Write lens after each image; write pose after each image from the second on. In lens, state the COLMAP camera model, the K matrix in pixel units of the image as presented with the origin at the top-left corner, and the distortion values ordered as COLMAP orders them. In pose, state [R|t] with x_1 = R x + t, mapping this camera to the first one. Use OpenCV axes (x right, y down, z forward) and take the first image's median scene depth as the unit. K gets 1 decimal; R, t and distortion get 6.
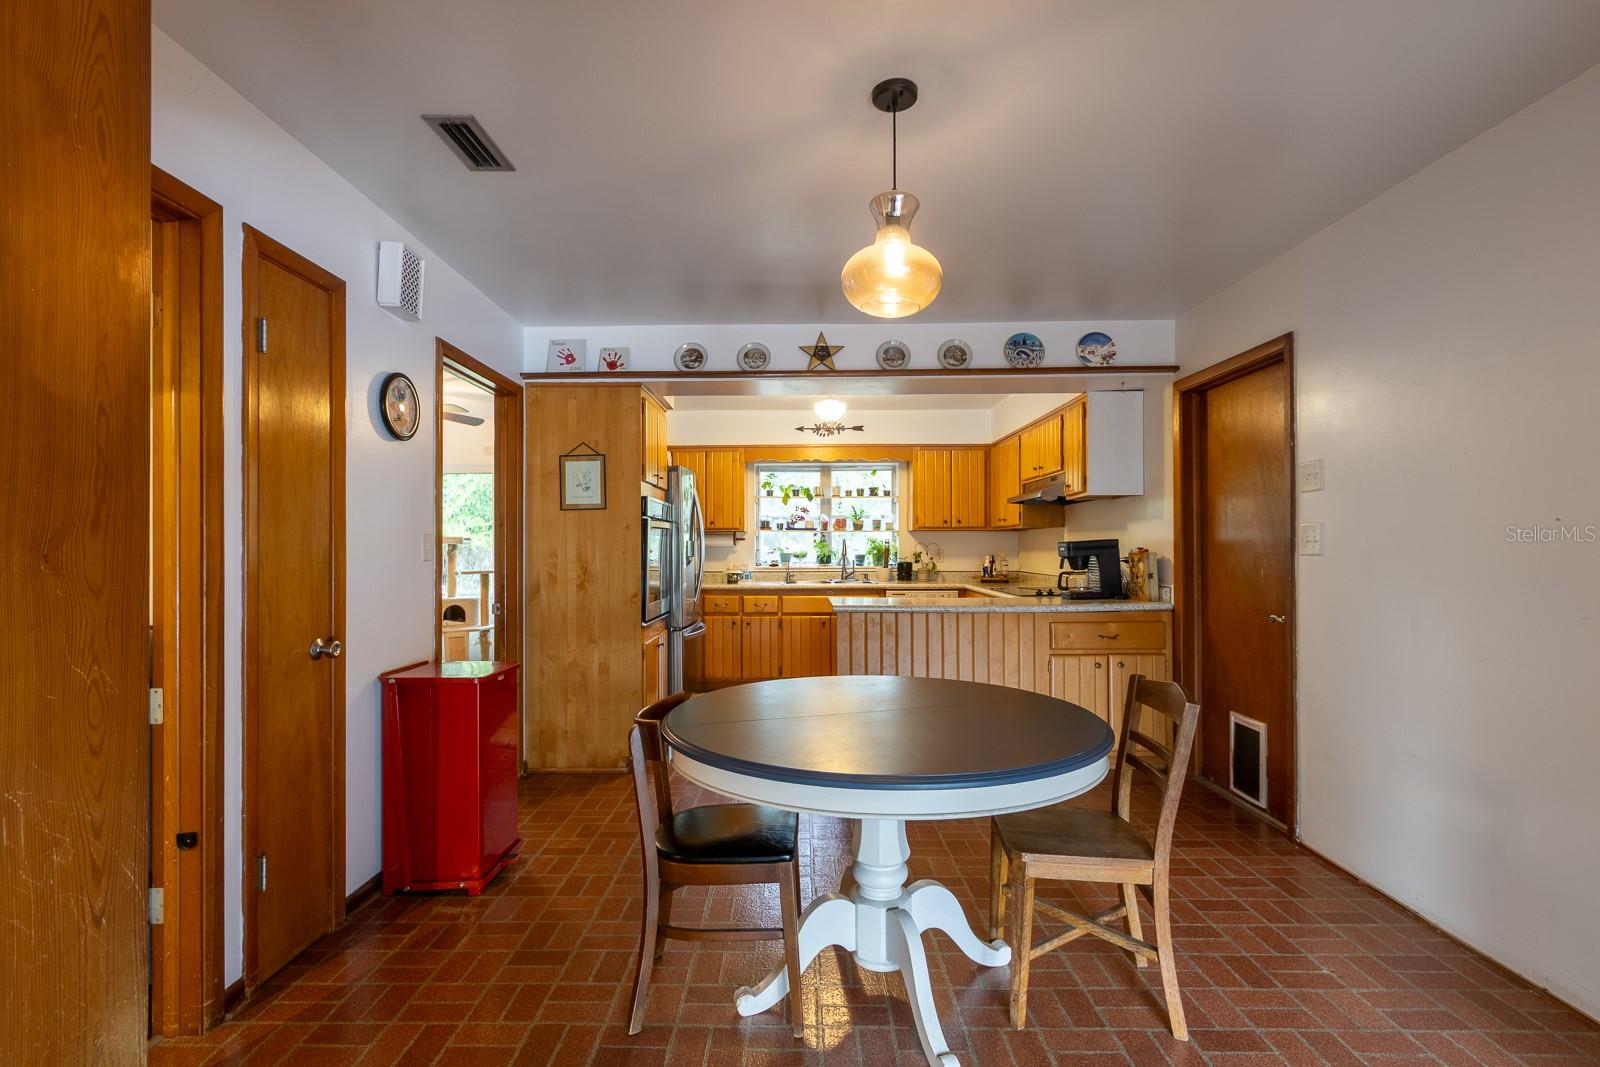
lens RADIAL K [[742.6, 0, 806.5], [0, 742.6, 544.0], [0, 0, 1]] dist [0.000853, 0.000108]
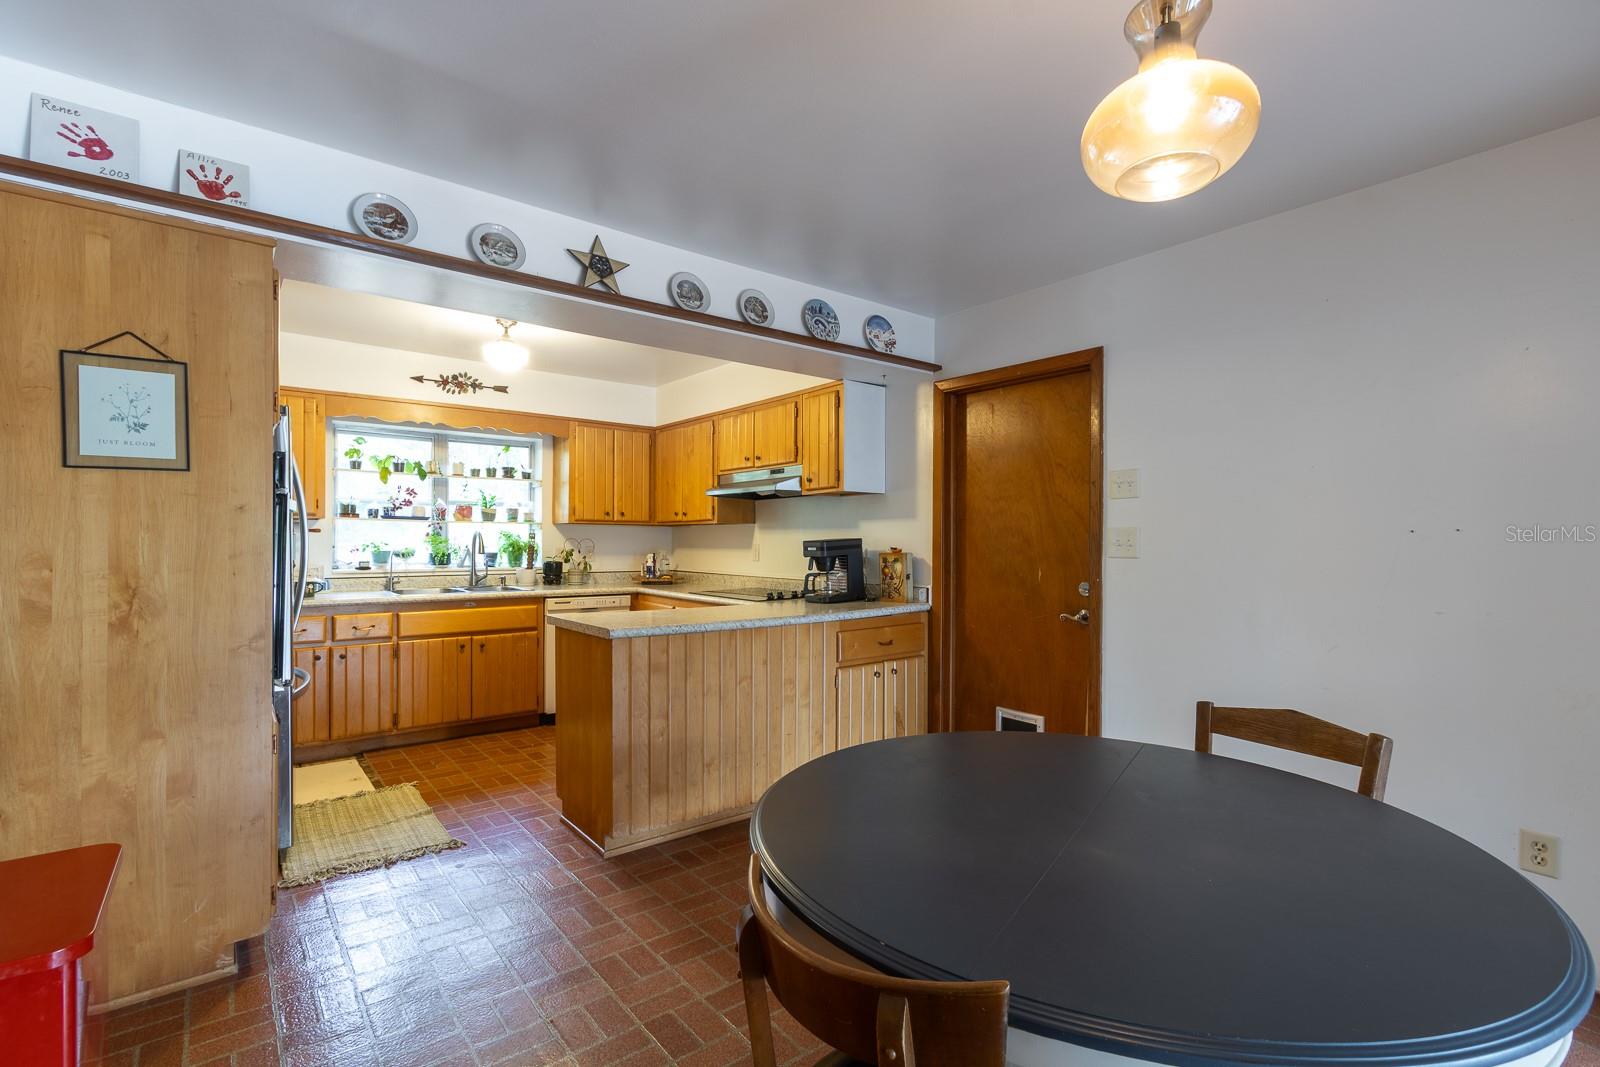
lens RADIAL K [[724.6, 0, 801.3], [0, 724.6, 545.4], [0, 0, 1]] dist [-0.000768, -0.000278]
pose [[0.783280, 0.003443, 0.621660, -0.148695], [-0.010666, 0.999912, 0.007901, -0.002771], [-0.621578, -0.012819, 0.783248, 0.209208]]
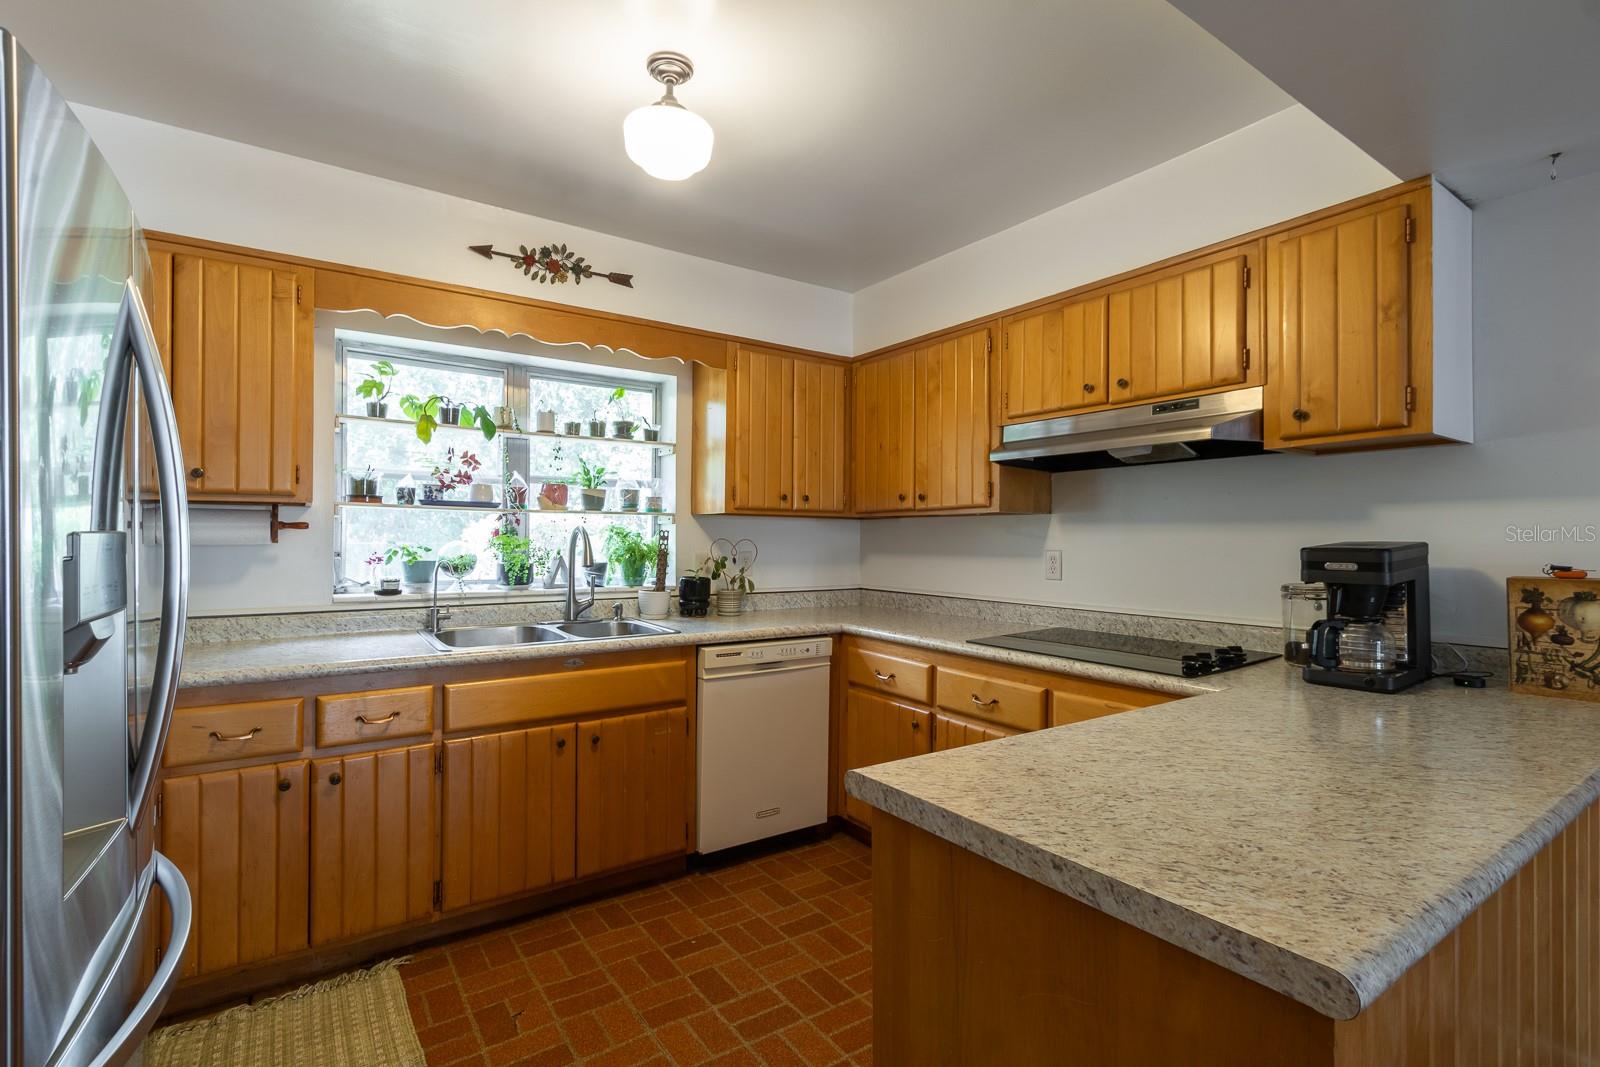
lens RADIAL K [[738.9, 0, 790.4], [0, 738.9, 536.0], [0, 0, 1]] dist [-0.000793, 0.000169]
pose [[0.832907, 0.009016, 0.553340, -0.085904], [-0.011645, 0.999931, 0.001236, -0.004521], [-0.553291, -0.007473, 0.832955, 0.560089]]
